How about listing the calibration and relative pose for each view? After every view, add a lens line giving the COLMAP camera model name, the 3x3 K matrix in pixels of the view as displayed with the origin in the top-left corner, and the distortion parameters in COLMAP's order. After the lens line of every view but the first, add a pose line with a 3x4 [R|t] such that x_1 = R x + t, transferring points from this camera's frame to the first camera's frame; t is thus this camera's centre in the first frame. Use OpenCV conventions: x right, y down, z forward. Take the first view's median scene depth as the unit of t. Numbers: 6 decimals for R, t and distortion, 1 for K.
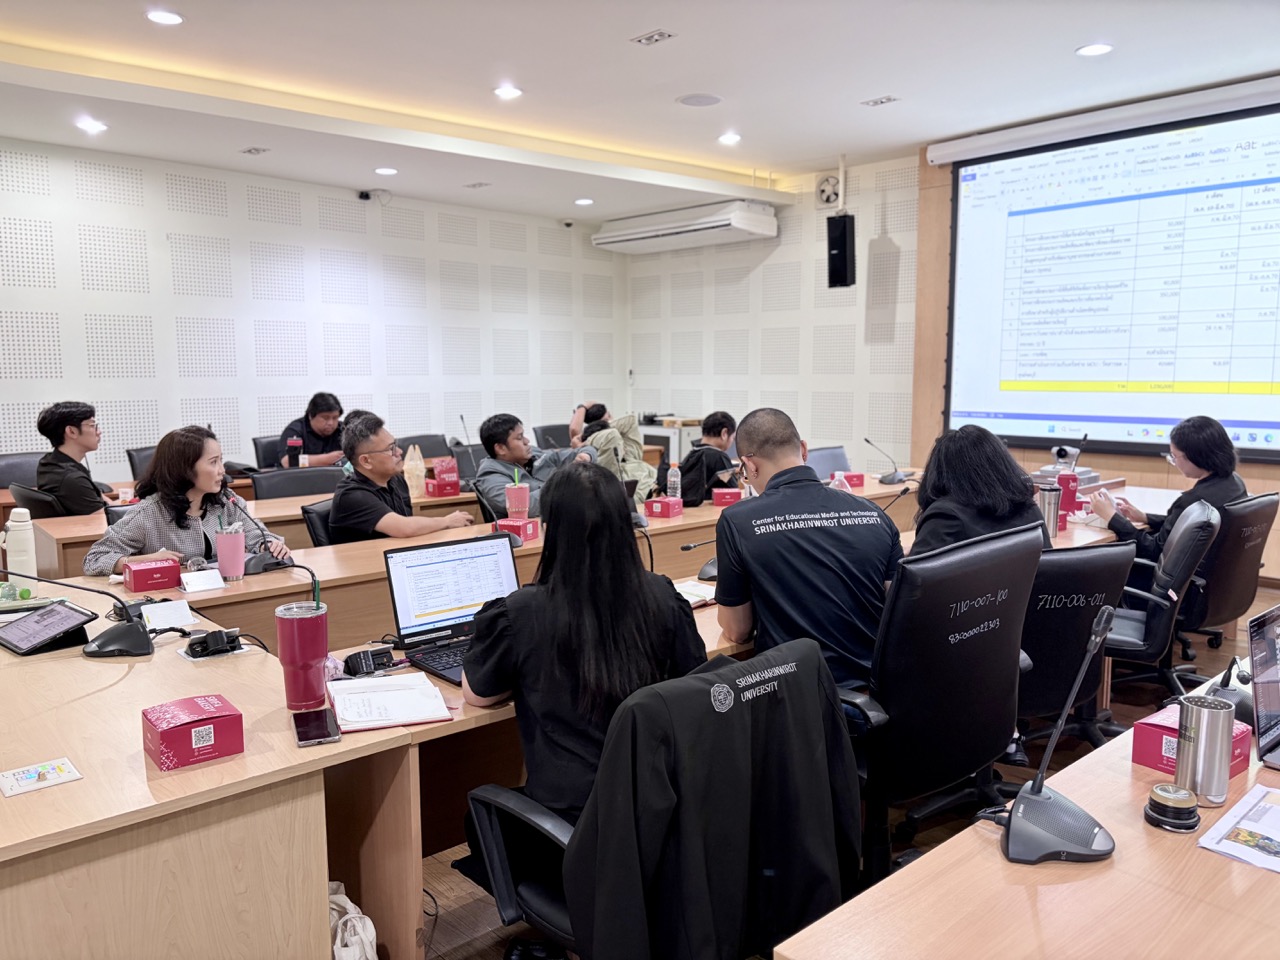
lens RADIAL K [[958.5, 0, 640.0], [0, 958.5, 480.0], [0, 0, 1]] dist [0.026761, -0.006658]
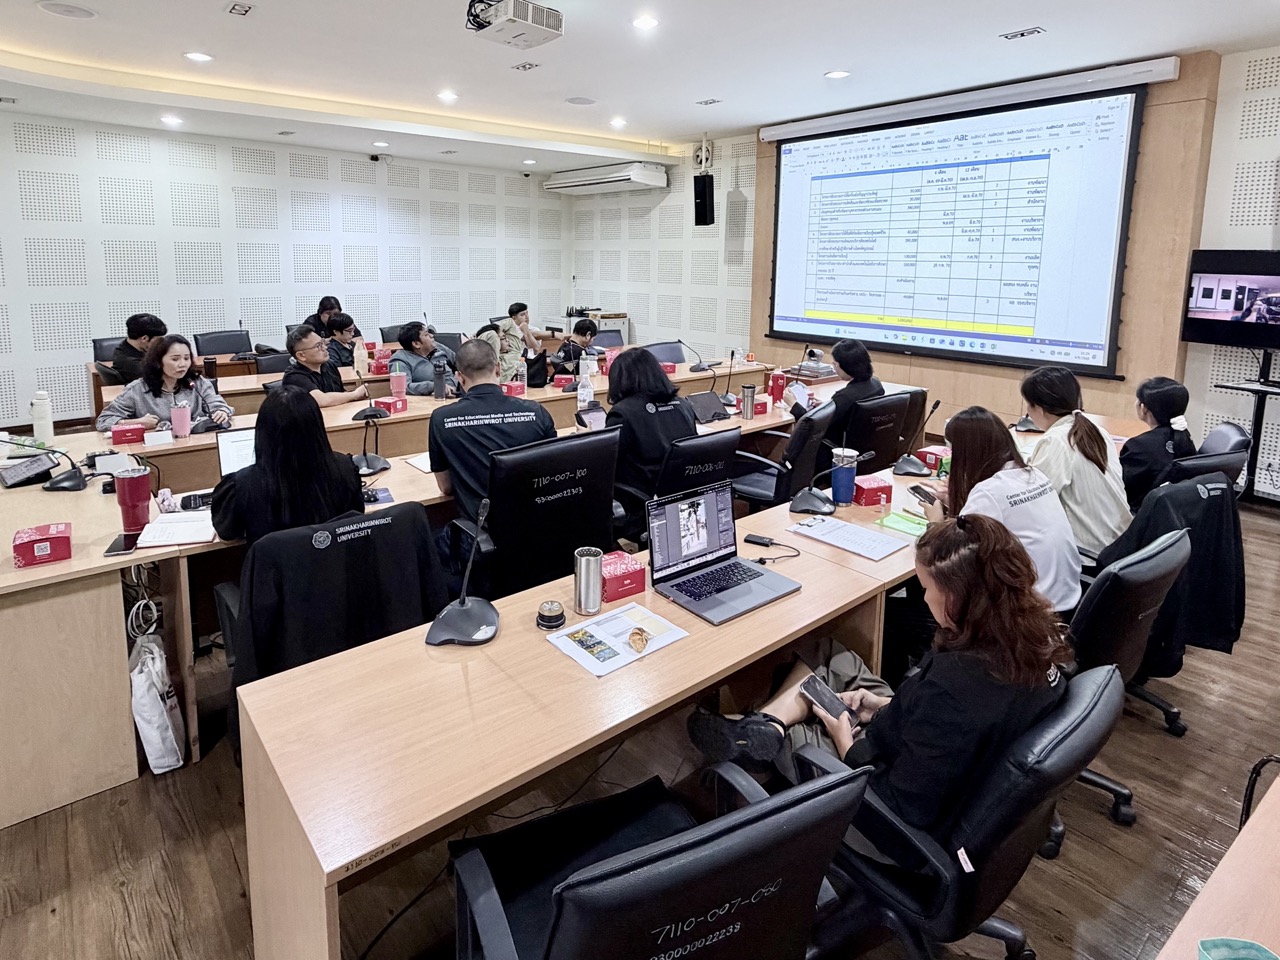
lens RADIAL K [[703.2, 0, 613.9], [0, 703.2, 345.2], [0, 0, 1]] dist [0.000322, 0.000423]
pose [[0.998493, 0.022633, -0.049989, 0.163504], [-0.022356, 0.999732, 0.006085, -0.033570], [0.050113, -0.004958, 0.998731, -0.052039]]
